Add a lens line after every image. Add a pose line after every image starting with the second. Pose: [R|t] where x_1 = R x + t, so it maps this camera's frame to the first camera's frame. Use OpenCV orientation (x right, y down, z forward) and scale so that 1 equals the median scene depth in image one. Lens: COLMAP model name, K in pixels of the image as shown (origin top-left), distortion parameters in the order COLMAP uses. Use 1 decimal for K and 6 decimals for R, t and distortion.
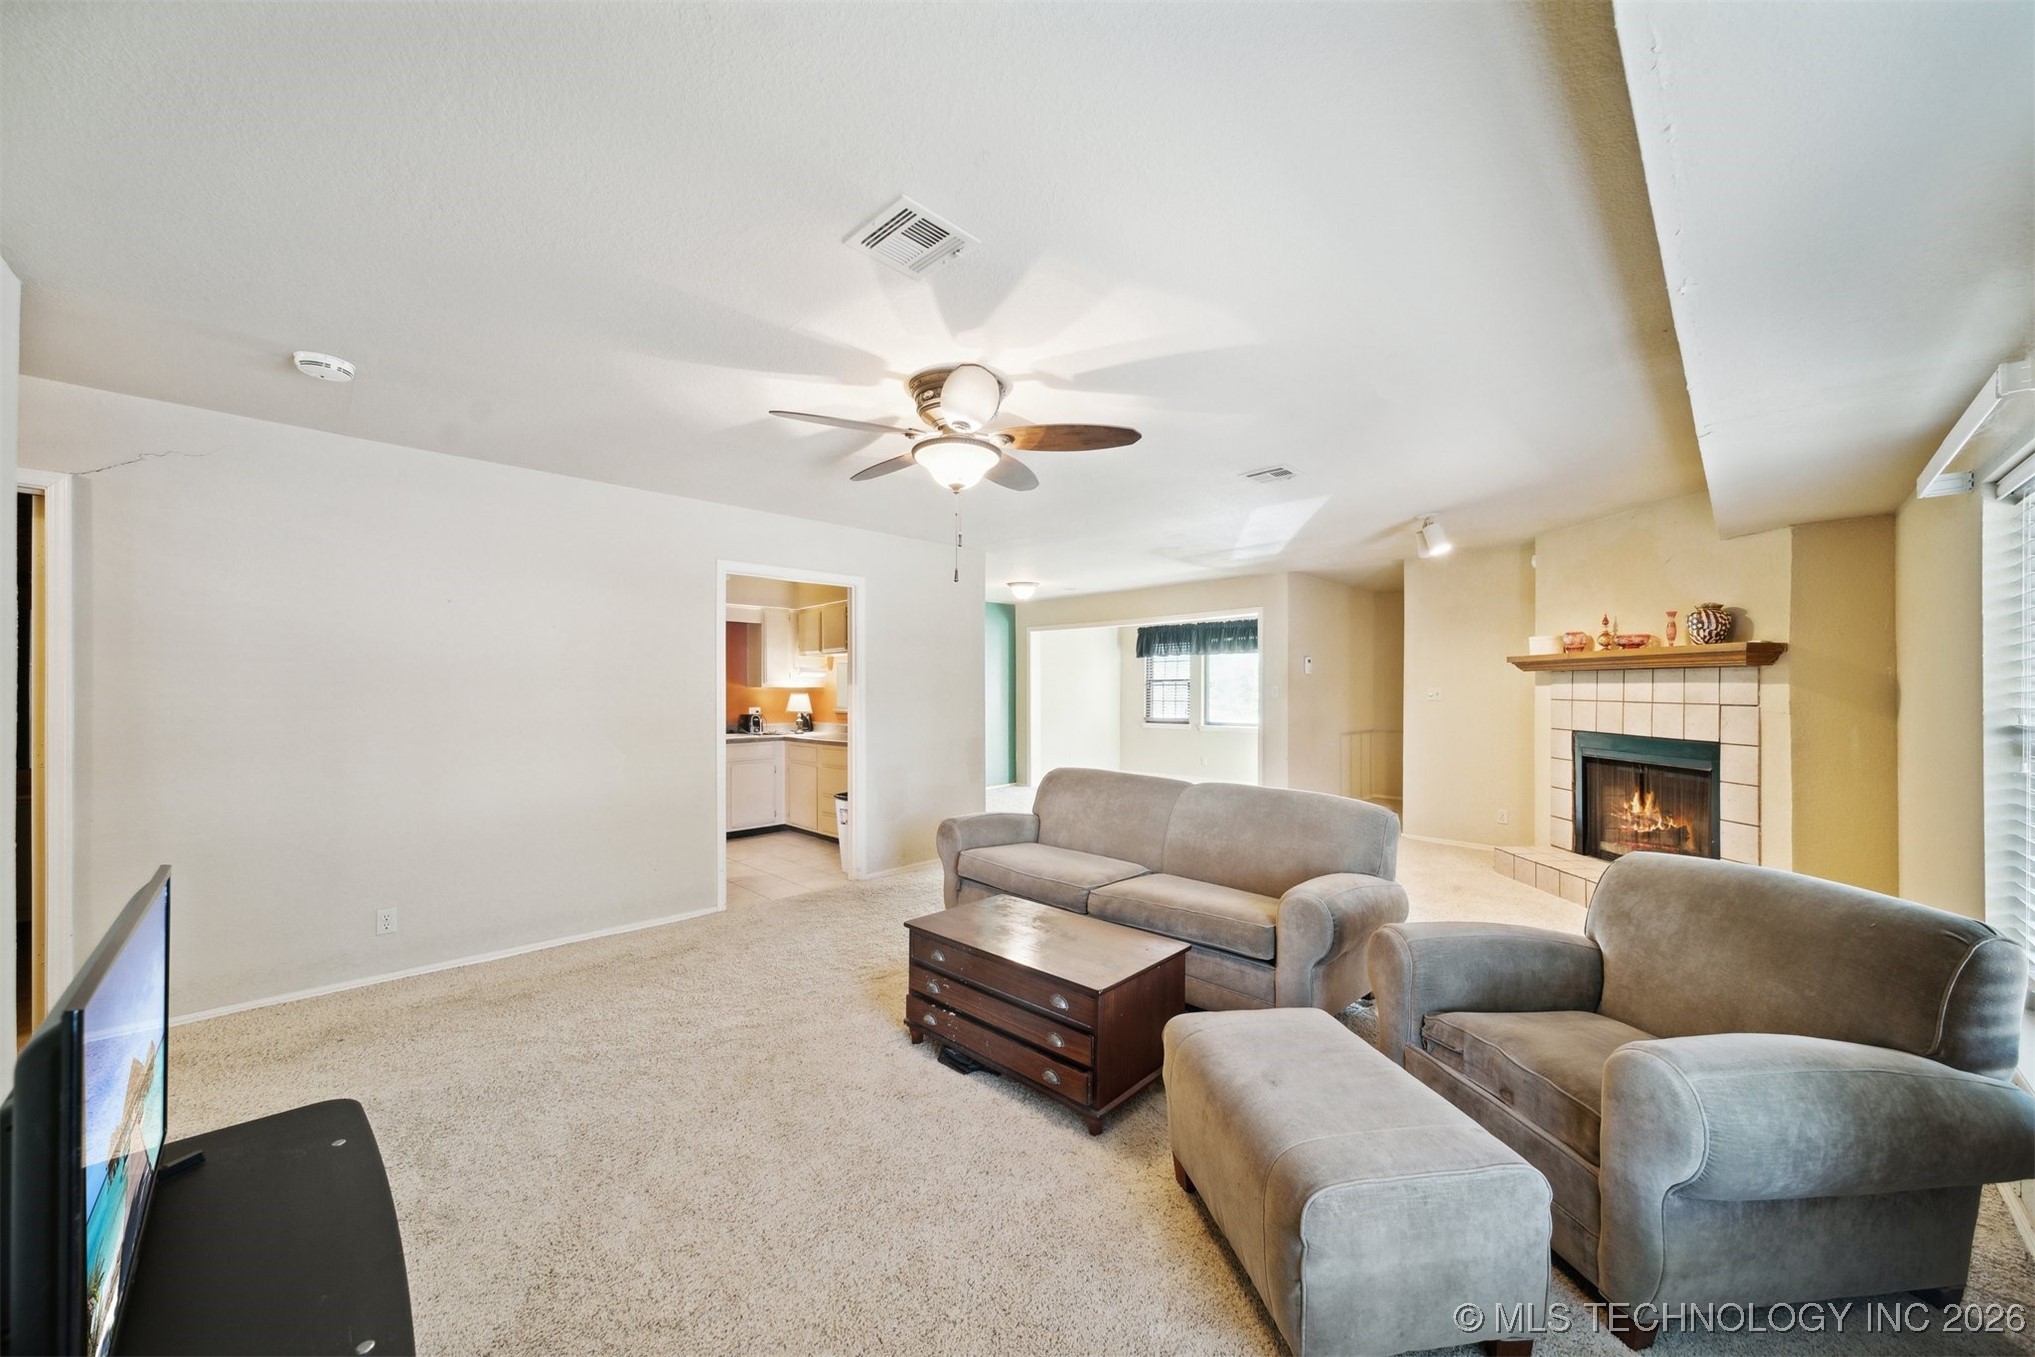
lens RADIAL K [[694.5, 0, 1019.4], [0, 694.5, 687.3], [0, 0, 1]] dist [-0.009335, -0.000095]
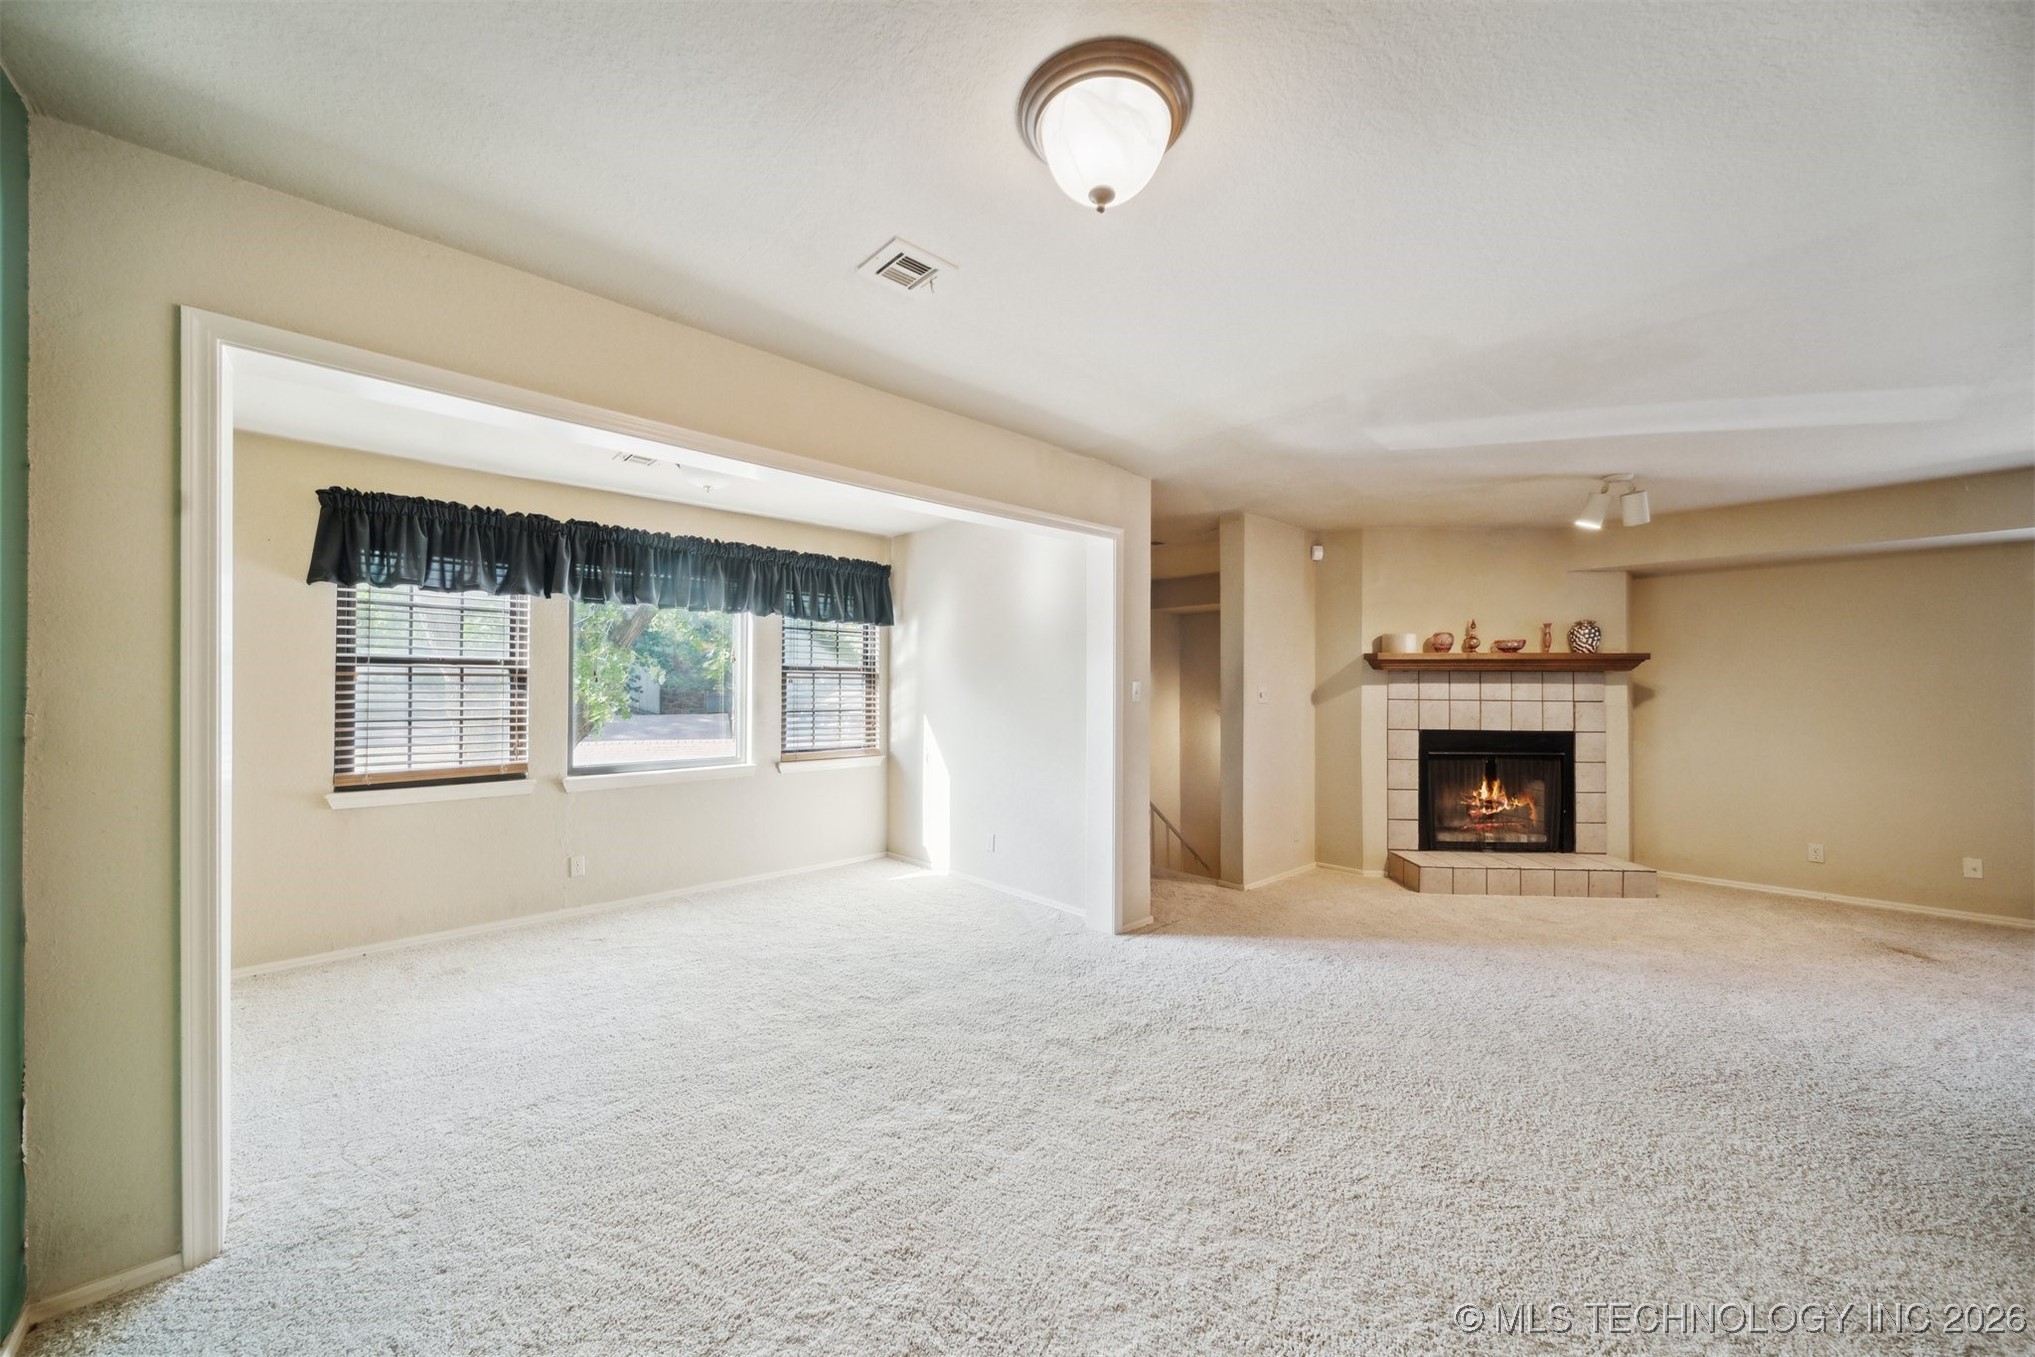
lens RADIAL K [[722.8, 0, 964.8], [0, 722.8, 682.5], [0, 0, 1]] dist [-0.010825, -0.000148]
pose [[0.056850, 0.006253, 0.998363, -0.298518], [-0.005597, 0.999967, -0.005944, 0.003227], [-0.998367, -0.005250, 0.056883, 1.664340]]
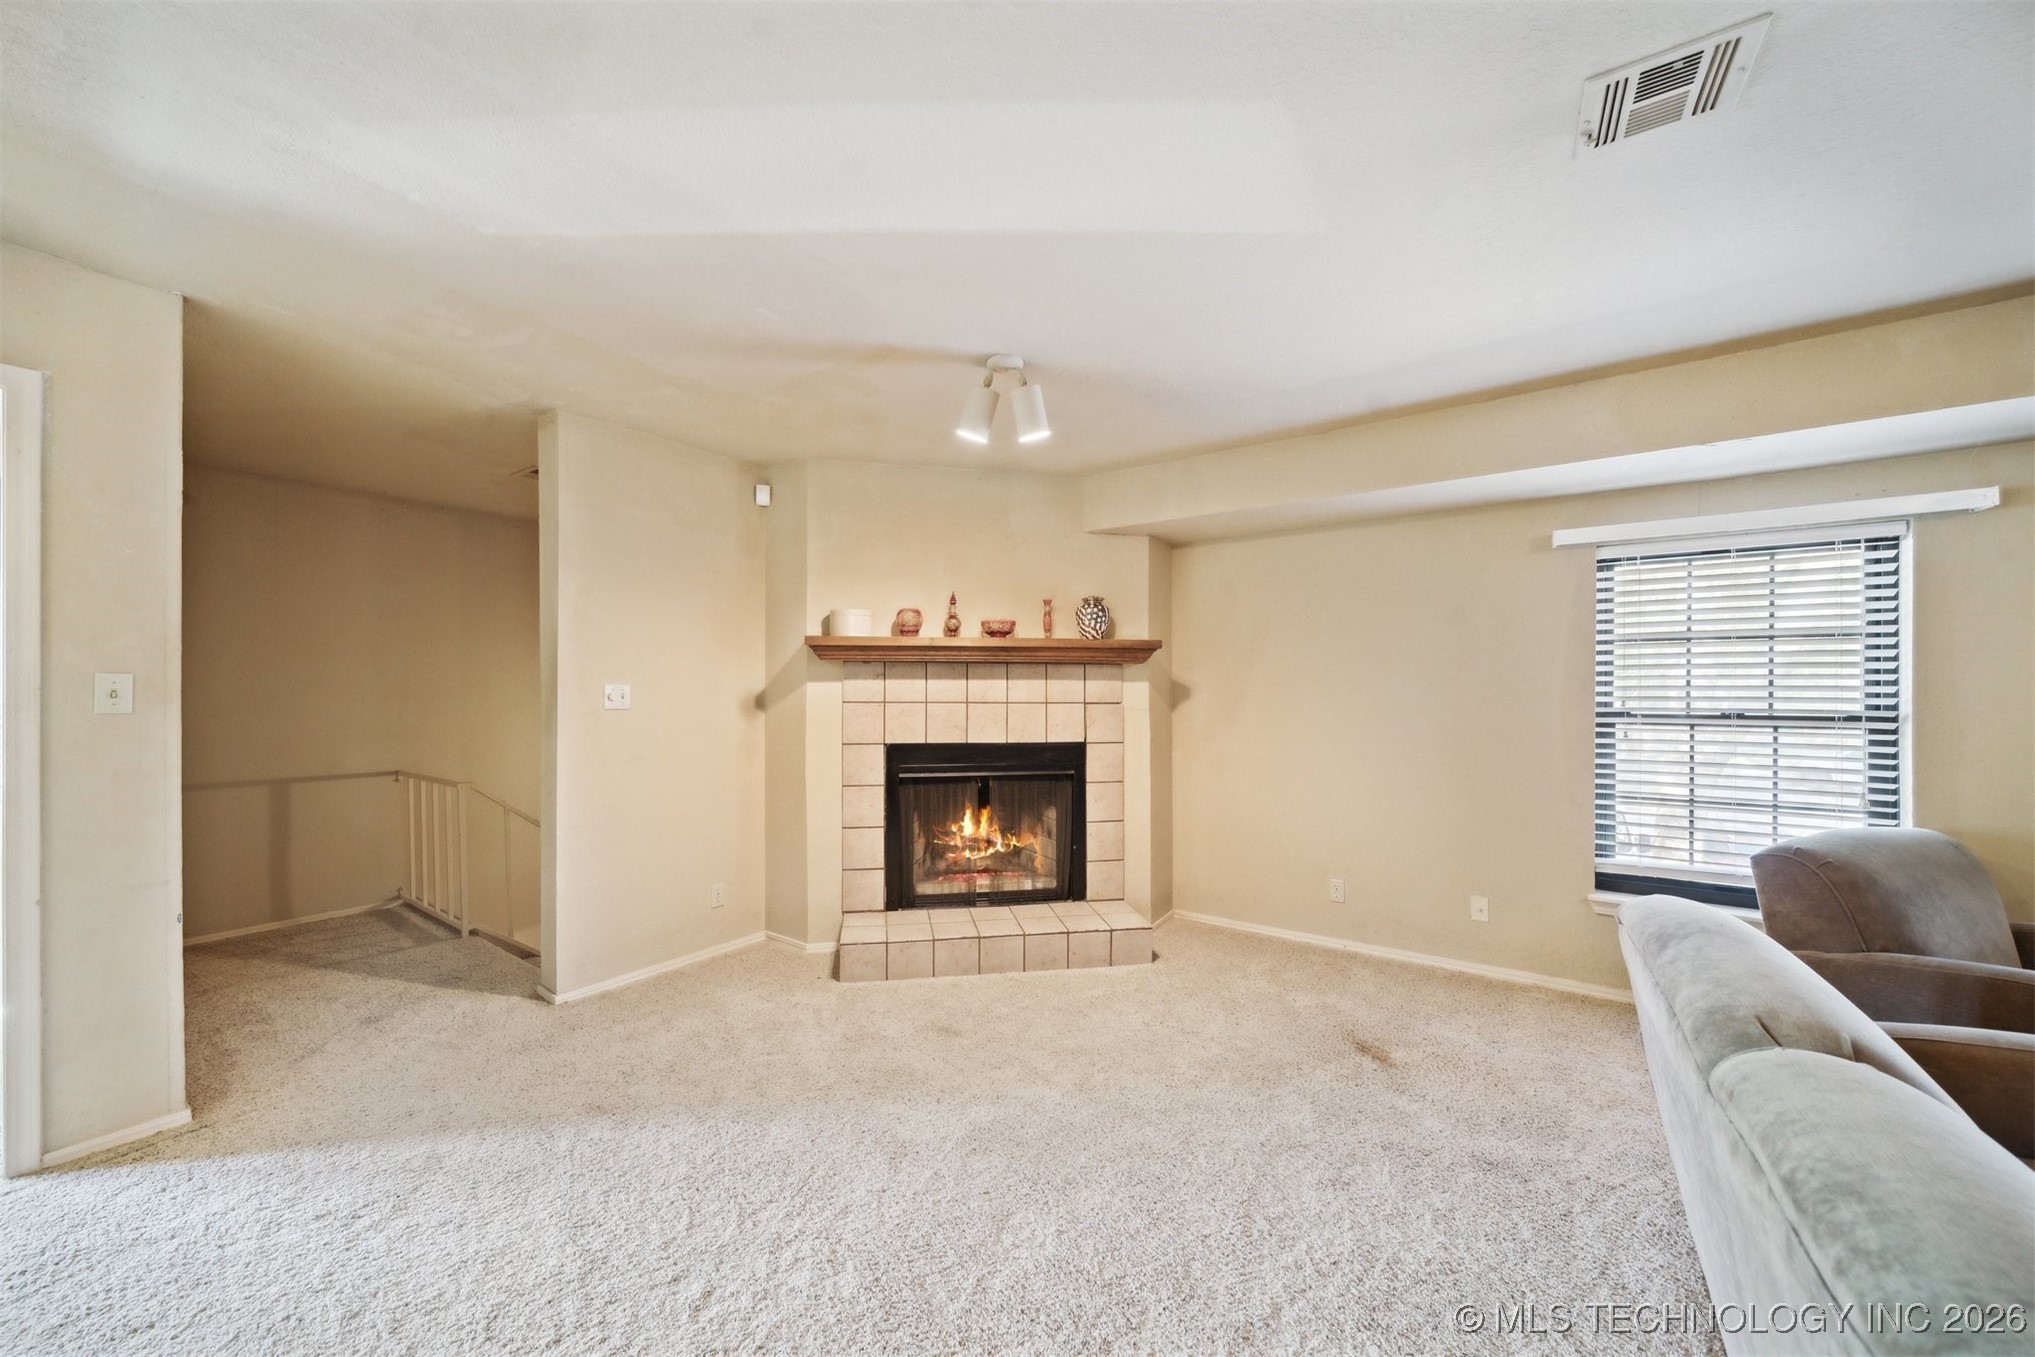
lens RADIAL K [[694.5, 0, 1019.4], [0, 694.5, 687.3], [0, 0, 1]] dist [-0.009335, -0.000095]
pose [[-0.173589, -0.003318, 0.984813, 0.057225], [-0.003465, 0.999990, 0.002759, 0.000130], [-0.984812, -0.002933, -0.173599, 1.024588]]
